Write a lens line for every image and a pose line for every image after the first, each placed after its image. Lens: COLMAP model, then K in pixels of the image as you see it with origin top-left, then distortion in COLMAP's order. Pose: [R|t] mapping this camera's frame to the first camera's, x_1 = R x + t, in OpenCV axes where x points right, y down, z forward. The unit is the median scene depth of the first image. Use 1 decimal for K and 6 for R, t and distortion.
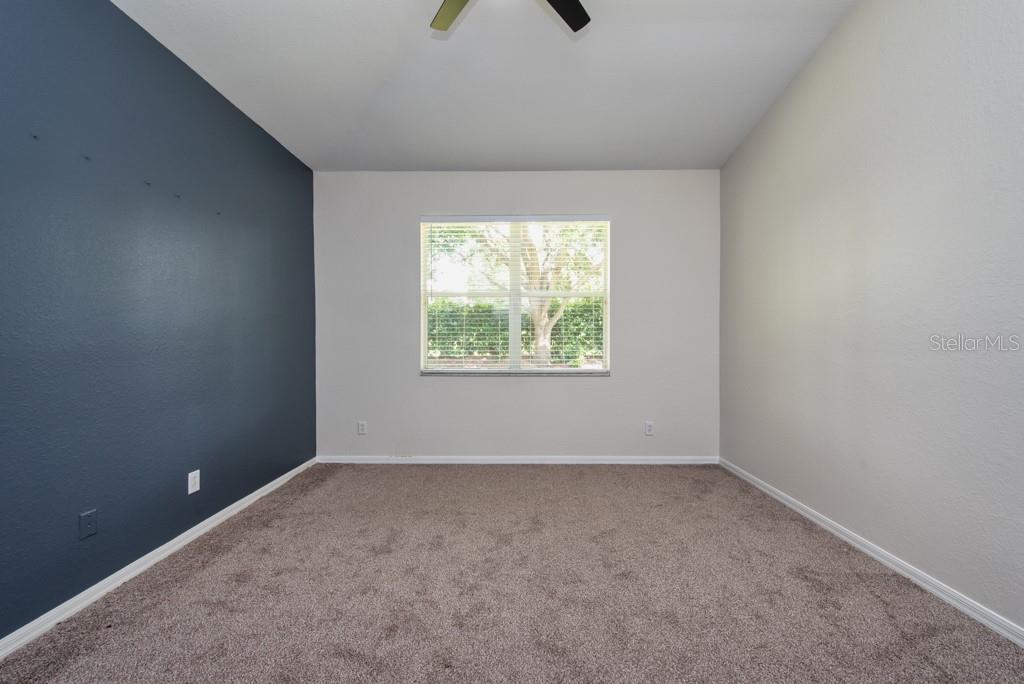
lens RADIAL K [[402.4, 0, 510.0], [0, 402.4, 342.7], [0, 0, 1]] dist [0.009772, -0.000742]
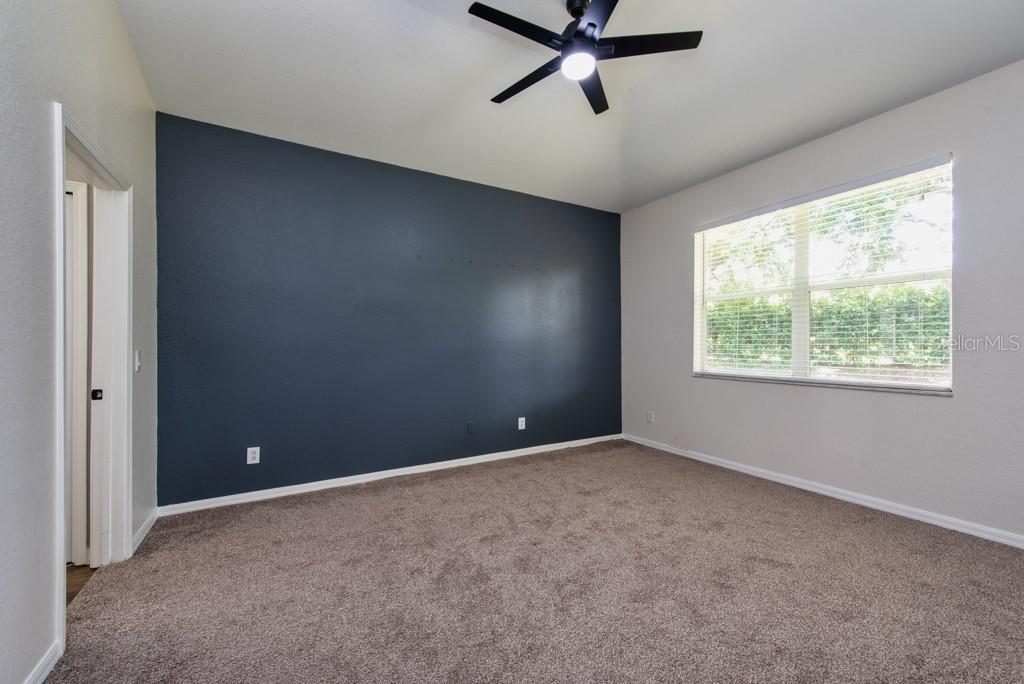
lens RADIAL K [[402.4, 0, 510.0], [0, 402.4, 342.7], [0, 0, 1]] dist [0.009772, -0.000742]
pose [[0.506147, -0.005877, -0.862427, 0.615408], [-0.000084, 0.999976, -0.006864, -0.001047], [0.862447, 0.003546, 0.506135, 0.046484]]
